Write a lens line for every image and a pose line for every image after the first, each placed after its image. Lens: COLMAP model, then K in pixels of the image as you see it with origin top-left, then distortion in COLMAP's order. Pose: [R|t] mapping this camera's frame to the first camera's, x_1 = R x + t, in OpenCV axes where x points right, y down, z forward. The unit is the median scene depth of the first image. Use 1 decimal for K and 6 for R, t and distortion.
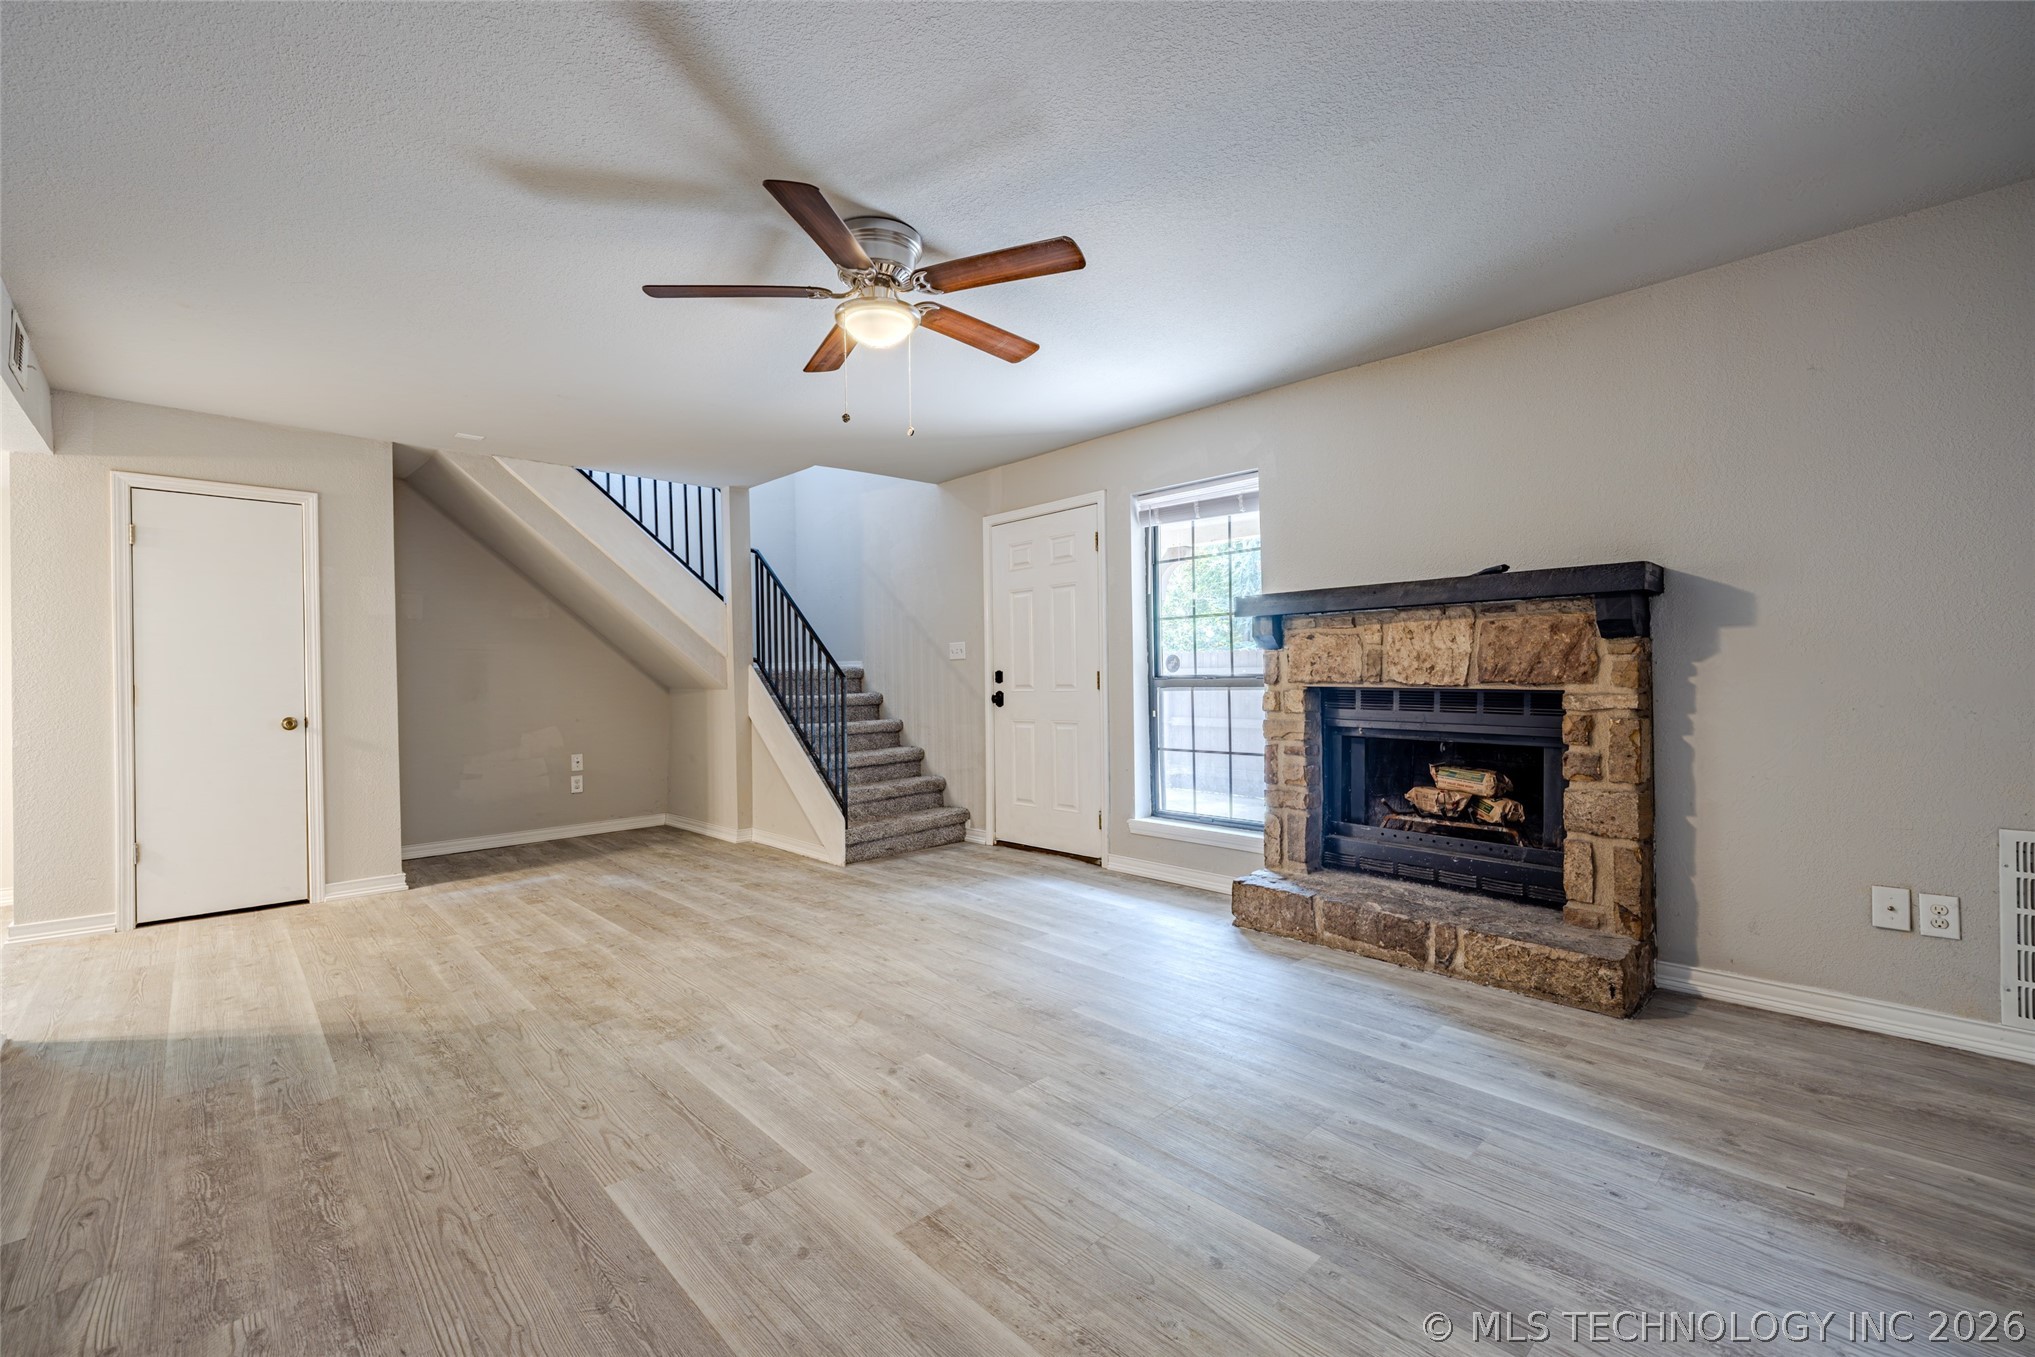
lens RADIAL K [[854.7, 0, 1010.3], [0, 854.7, 678.7], [0, 0, 1]] dist [0.001256, 0.000020]
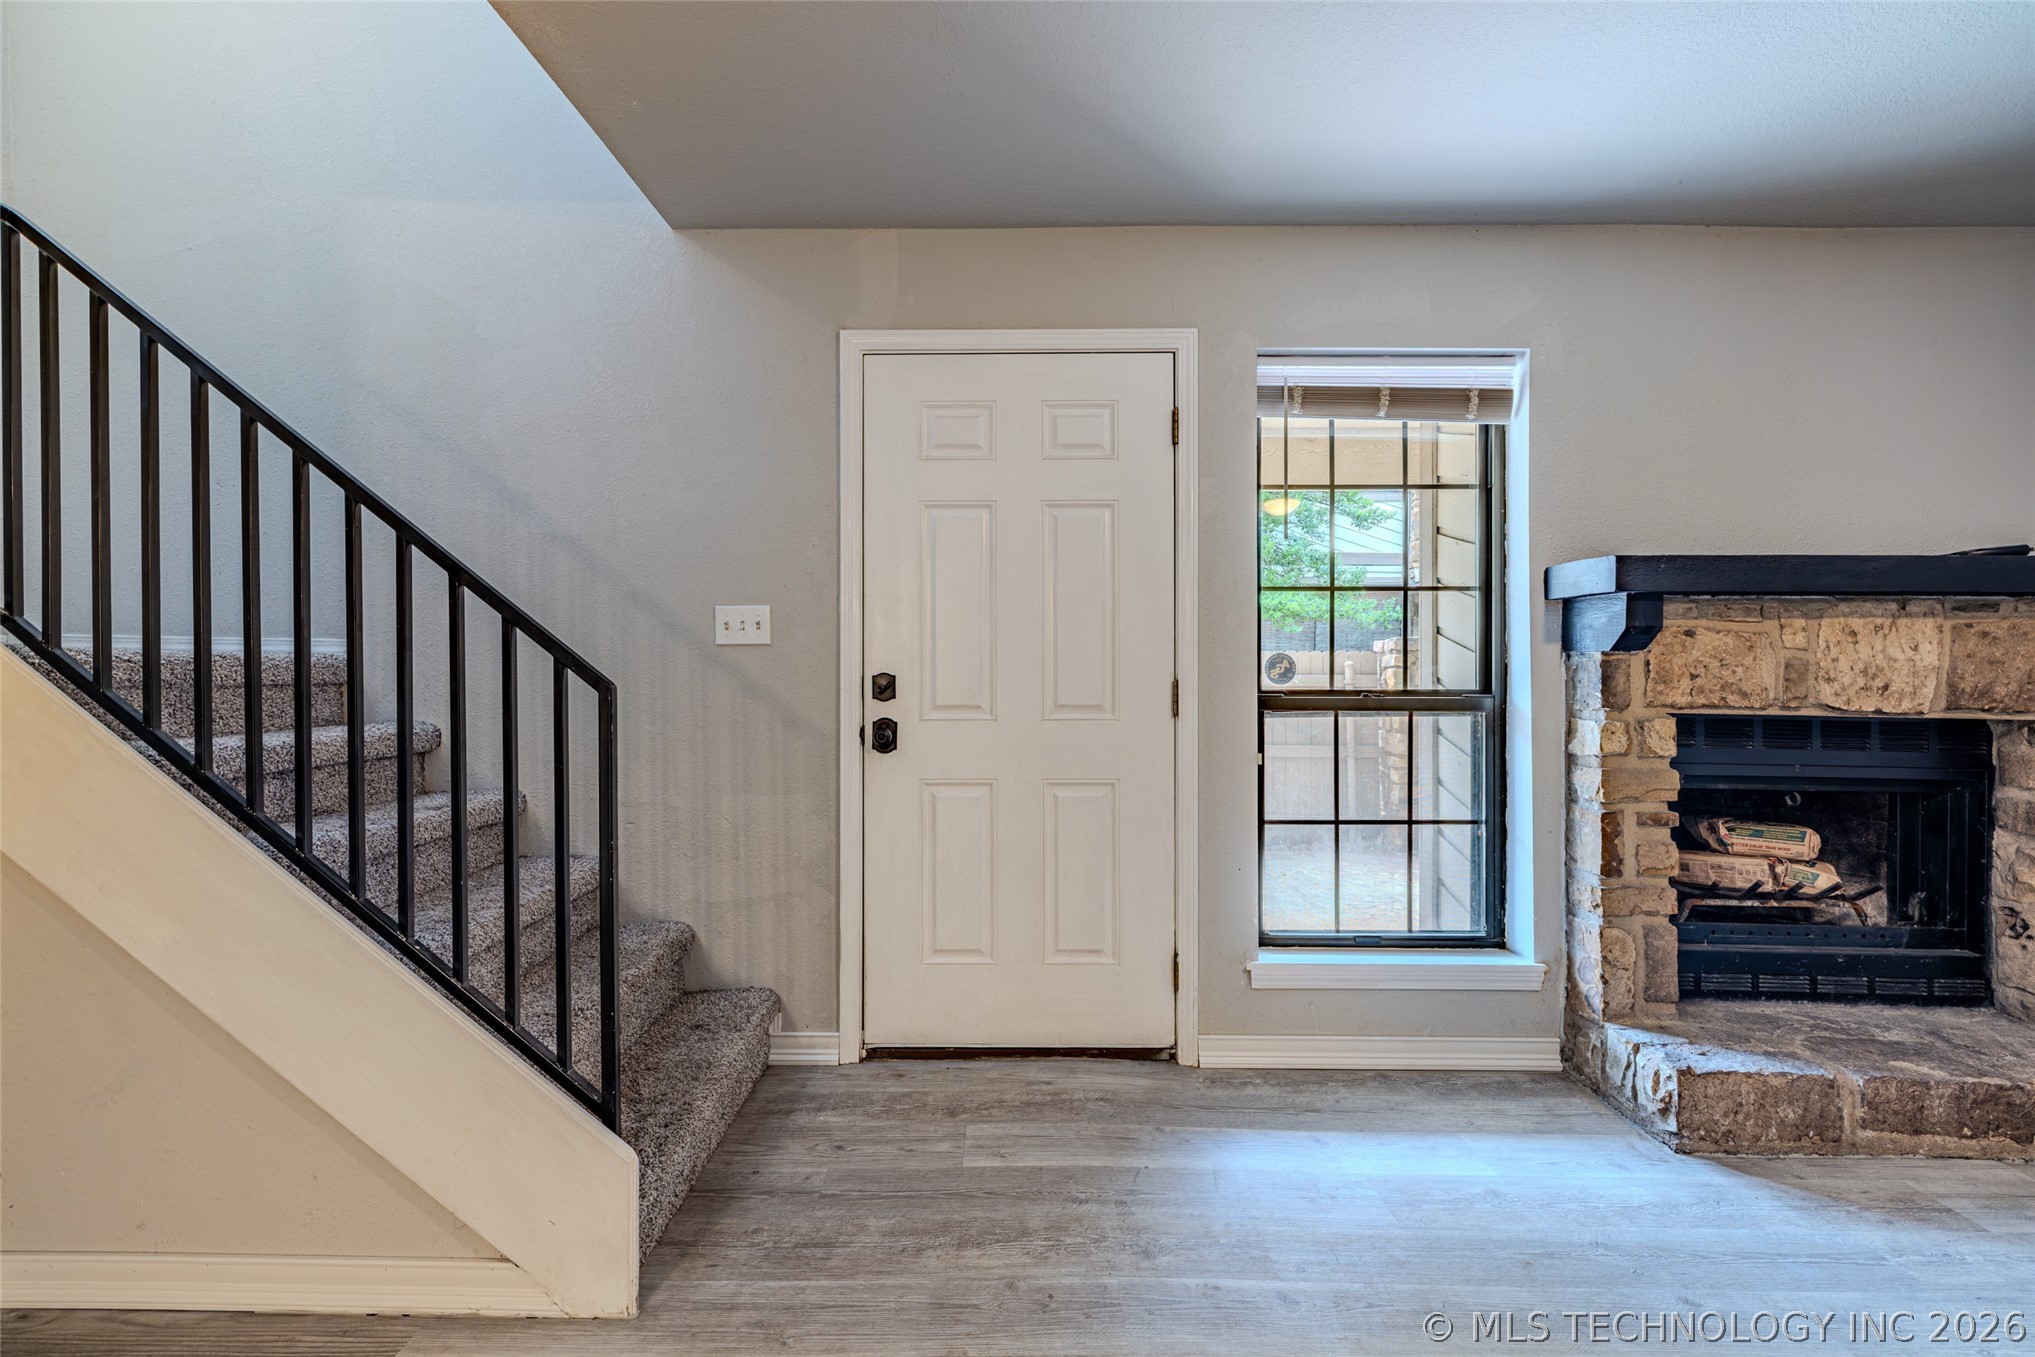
lens RADIAL K [[868.1, 0, 1008.4], [0, 868.1, 675.8], [0, 0, 1]] dist [0.000426, 0.000210]
pose [[0.690072, 0.016848, 0.723545, -0.492590], [-0.011569, 0.999858, -0.012248, -0.005364], [-0.723649, 0.000082, 0.690169, 1.033810]]
